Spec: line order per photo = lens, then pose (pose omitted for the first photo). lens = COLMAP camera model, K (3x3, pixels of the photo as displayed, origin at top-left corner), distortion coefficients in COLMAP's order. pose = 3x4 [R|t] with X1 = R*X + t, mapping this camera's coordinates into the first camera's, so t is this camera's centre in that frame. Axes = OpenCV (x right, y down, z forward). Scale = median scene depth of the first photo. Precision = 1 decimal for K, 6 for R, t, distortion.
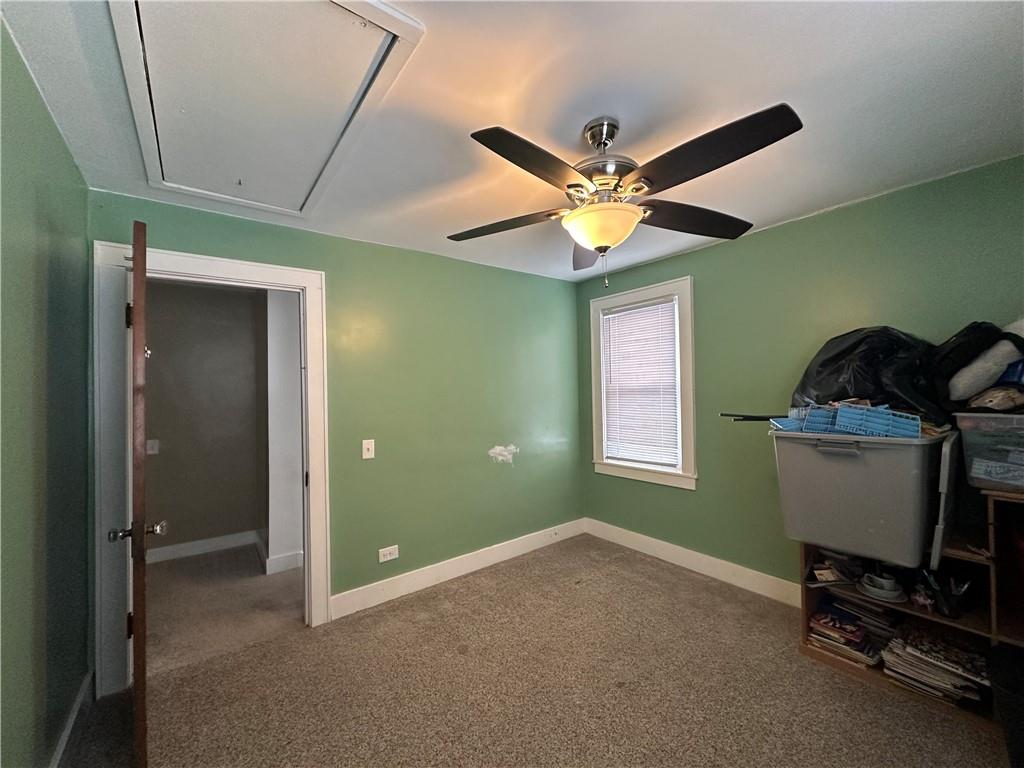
lens RADIAL K [[403.6, 0, 509.3], [0, 403.6, 390.7], [0, 0, 1]] dist [0.000322, 0.000054]
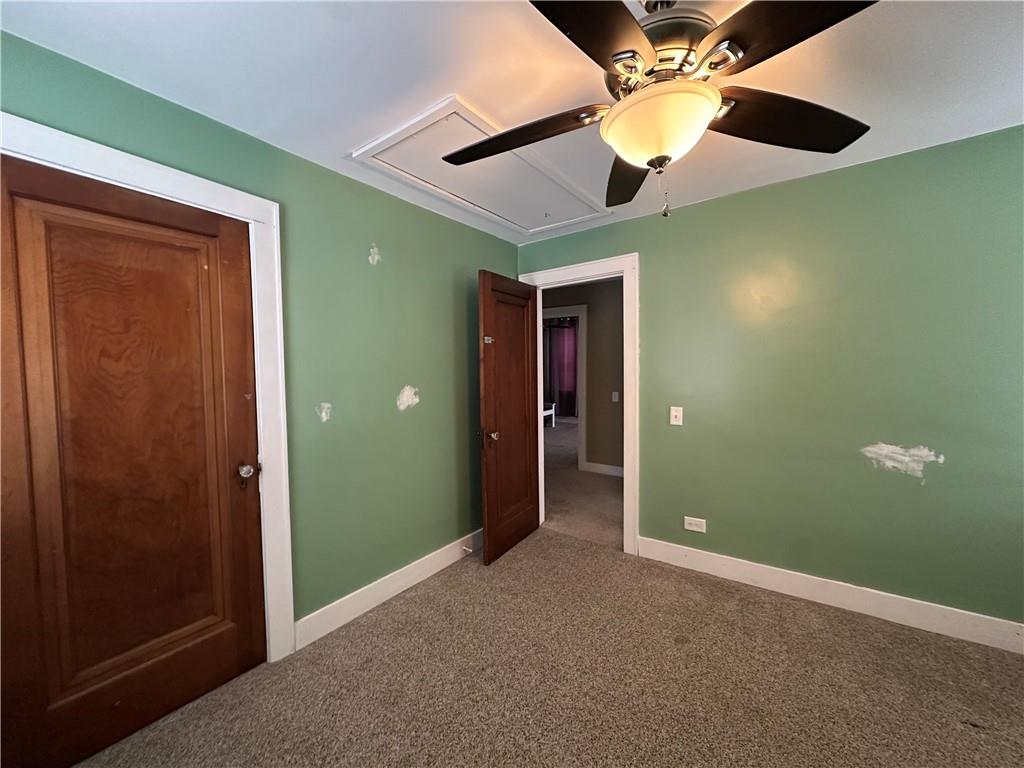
lens RADIAL K [[411.4, 0, 512.0], [0, 411.4, 384.0], [0, 0, 1]] dist [0.000706, 0.000051]
pose [[0.280421, 0.067557, -0.957497, 0.499035], [0.016790, 0.997022, 0.075263, -0.020097], [0.959730, -0.037182, 0.278451, 0.295580]]
